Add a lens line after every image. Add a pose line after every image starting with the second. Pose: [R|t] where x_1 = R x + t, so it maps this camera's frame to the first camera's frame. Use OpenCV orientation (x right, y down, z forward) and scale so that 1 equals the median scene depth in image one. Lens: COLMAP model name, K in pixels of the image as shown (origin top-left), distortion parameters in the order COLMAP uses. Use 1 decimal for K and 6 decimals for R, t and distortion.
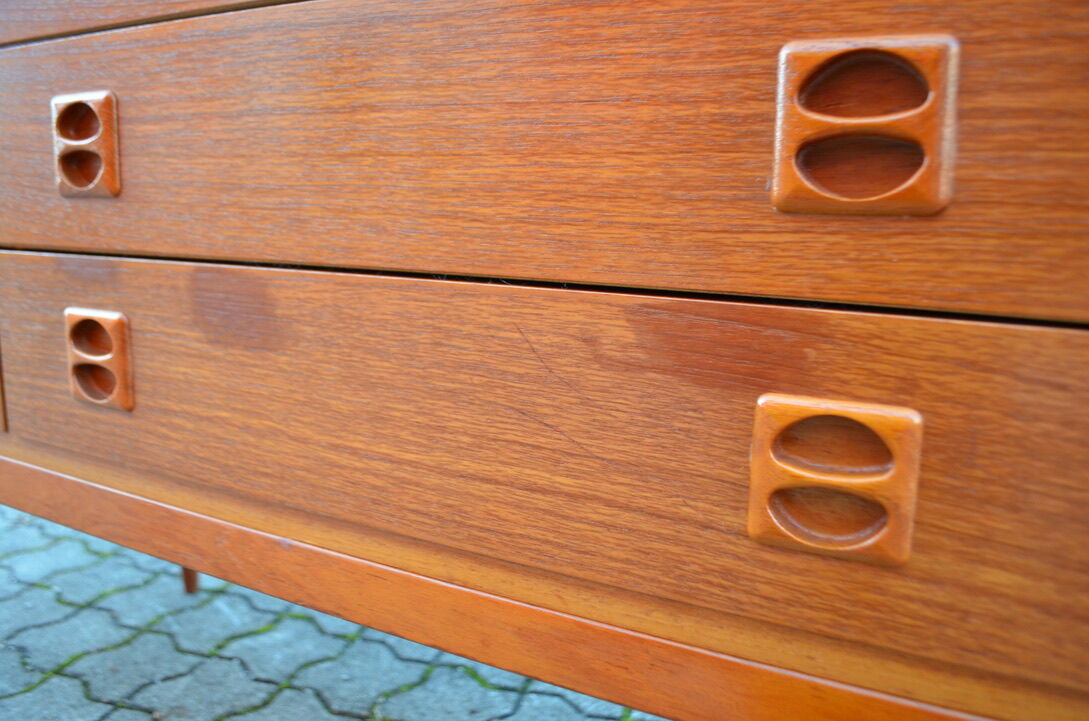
lens RADIAL K [[849.8, 0, 546.0], [0, 849.8, 364.5], [0, 0, 1]] dist [-0.080902, 0.009256]
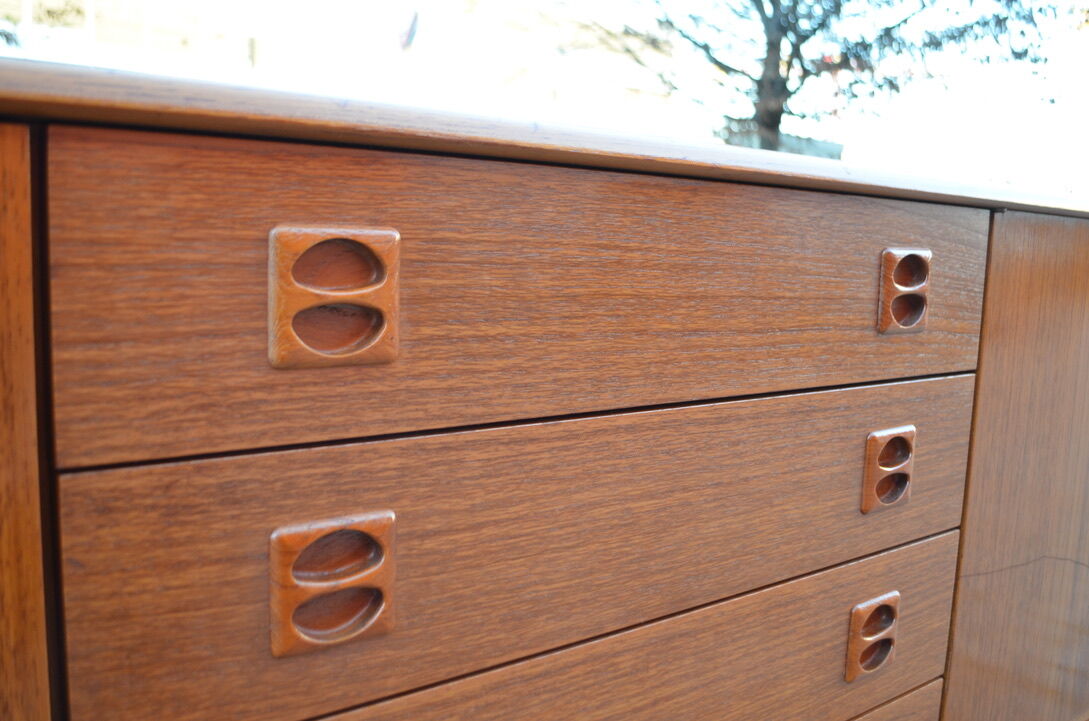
lens RADIAL K [[959.2, 0, 540.4], [0, 959.2, 365.2], [0, 0, 1]] dist [-0.075017, 0.017511]
pose [[0.424244, -0.130309, 0.896123, -1.615109], [0.144920, 0.986608, 0.074859, -0.997955], [-0.893877, 0.098107, 0.437447, 0.494817]]
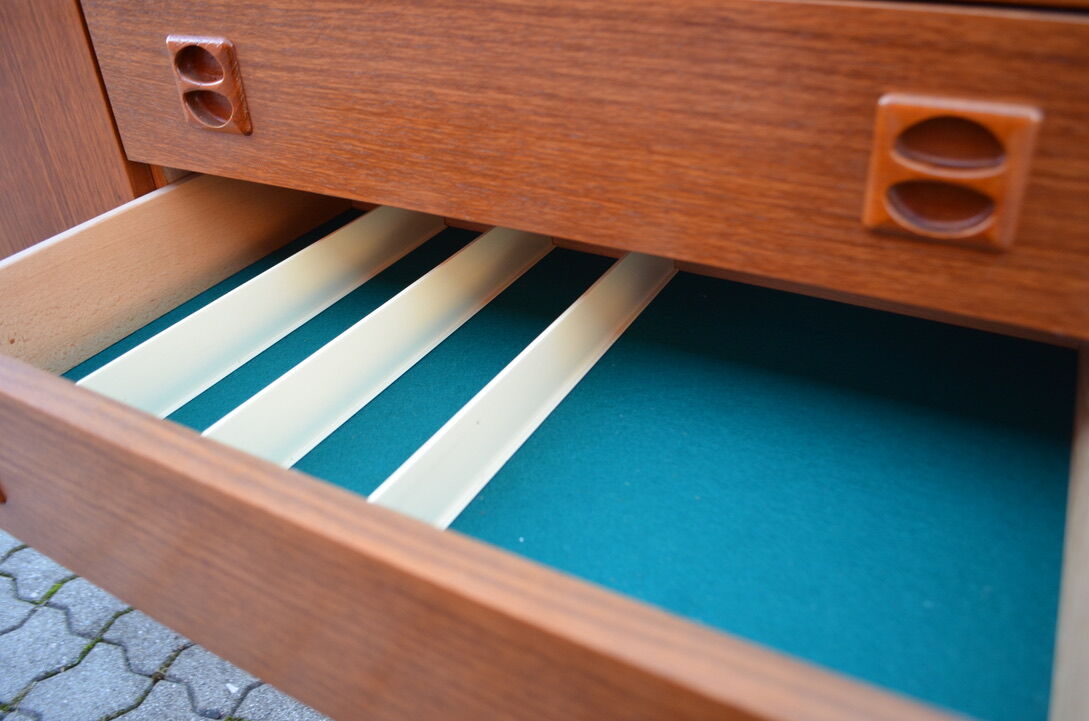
lens RADIAL K [[849.8, 0, 545.3], [0, 849.8, 361.0], [0, 0, 1]] dist [-0.080902, 0.009256]
pose [[0.996674, -0.045074, -0.067889, -0.078722], [0.066870, 0.928513, 0.365228, -0.731108], [0.046574, -0.368553, 0.928439, -0.215516]]
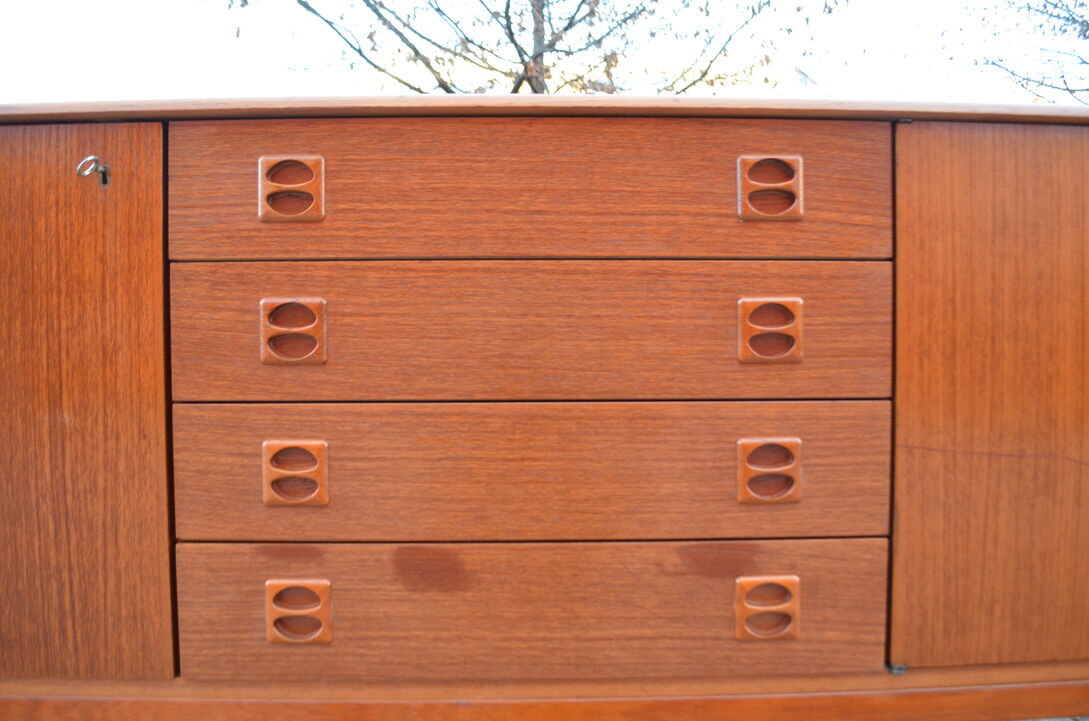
lens RADIAL K [[849.8, 0, 542.8], [0, 849.8, 361.4], [0, 0, 1]] dist [-0.080902, 0.009256]
pose [[0.877772, -0.041291, 0.477295, -1.172571], [0.113142, 0.985964, -0.122779, -0.296577], [-0.465526, 0.161774, 0.870123, -0.806432]]
